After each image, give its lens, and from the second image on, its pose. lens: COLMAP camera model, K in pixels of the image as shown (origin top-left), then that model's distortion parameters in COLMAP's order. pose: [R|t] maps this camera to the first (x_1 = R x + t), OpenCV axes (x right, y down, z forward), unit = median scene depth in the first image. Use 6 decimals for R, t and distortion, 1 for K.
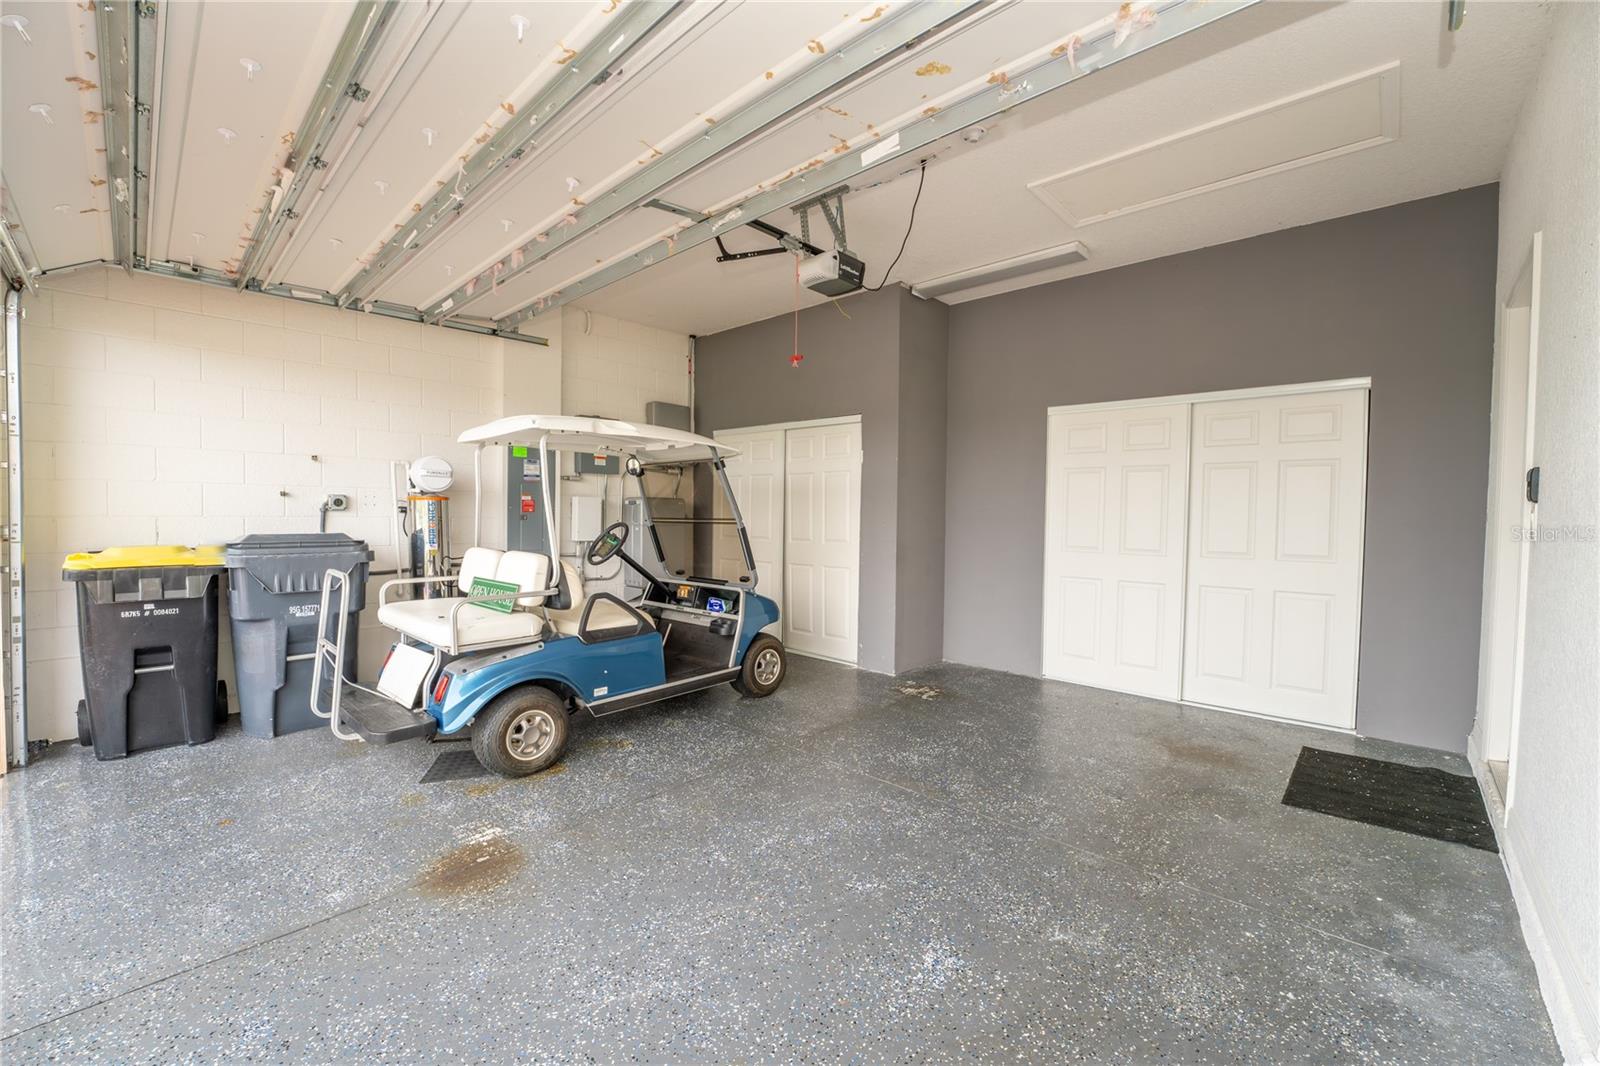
lens RADIAL K [[648.2, 0, 796.7], [0, 648.2, 534.6], [0, 0, 1]] dist [-0.024919, 0.000223]
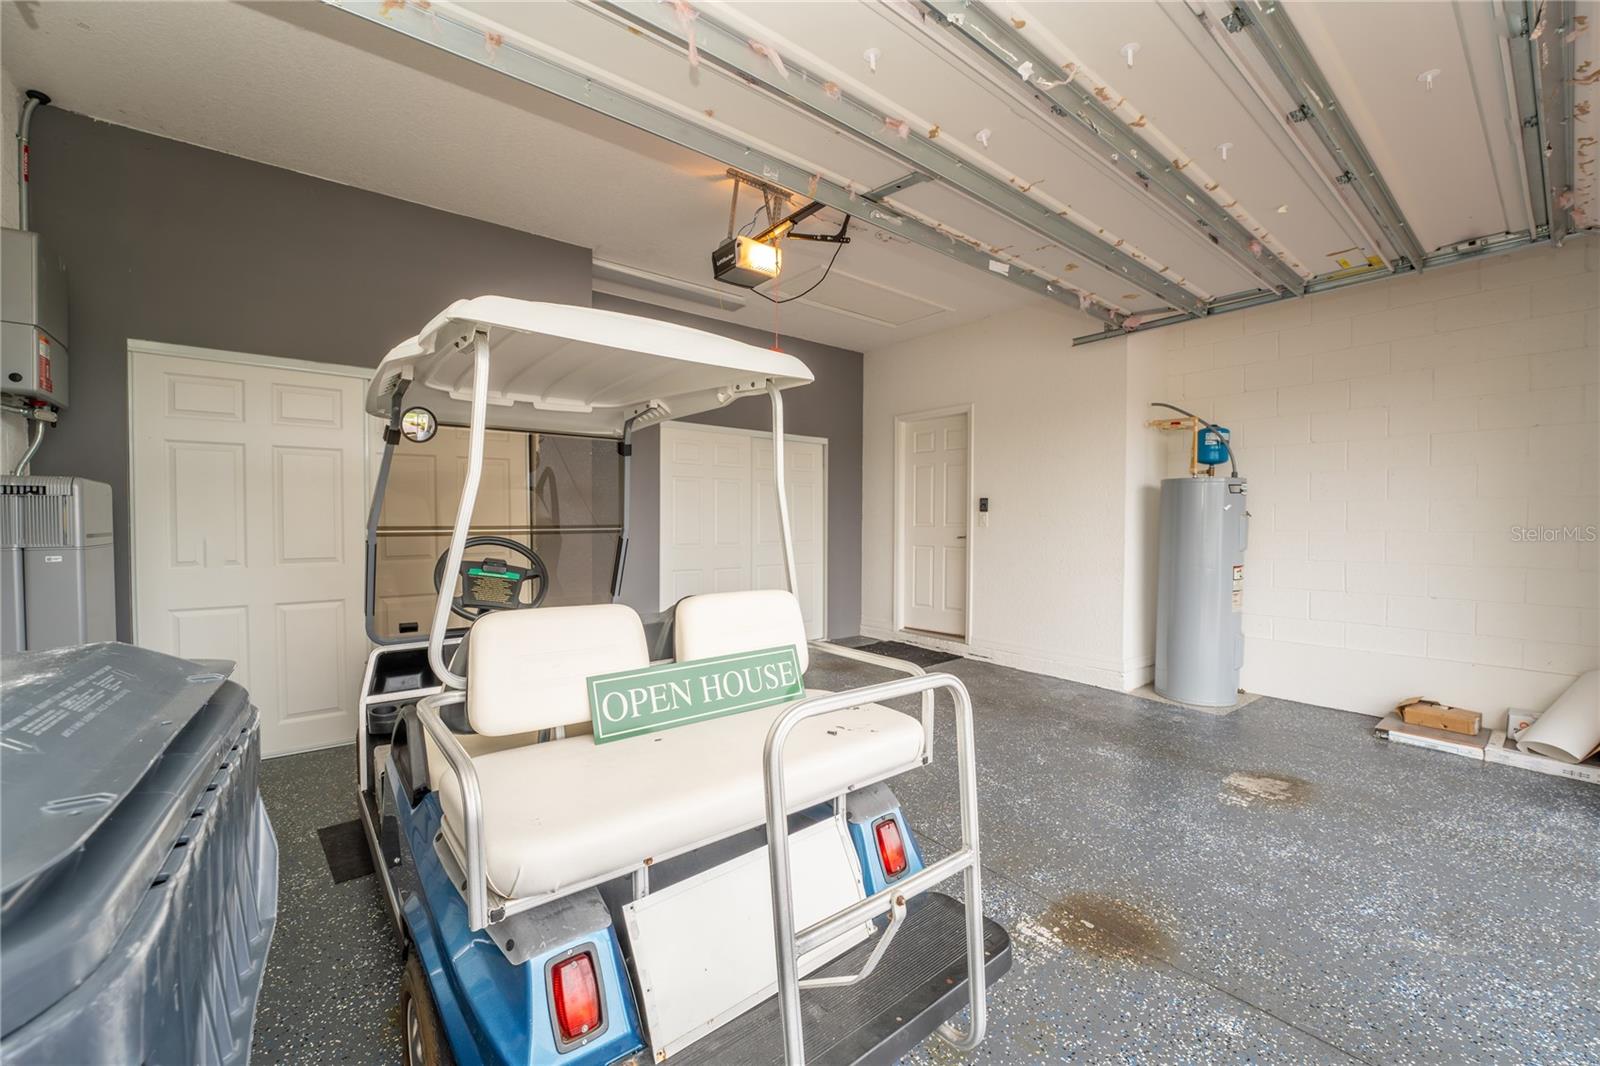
lens RADIAL K [[648.2, 0, 796.7], [0, 648.2, 534.6], [0, 0, 1]] dist [-0.024919, 0.000223]
pose [[0.130999, -0.032425, 0.990852, -1.447465], [0.028804, 0.999168, 0.028889, -0.054042], [-0.990964, 0.024756, 0.131824, 1.328744]]
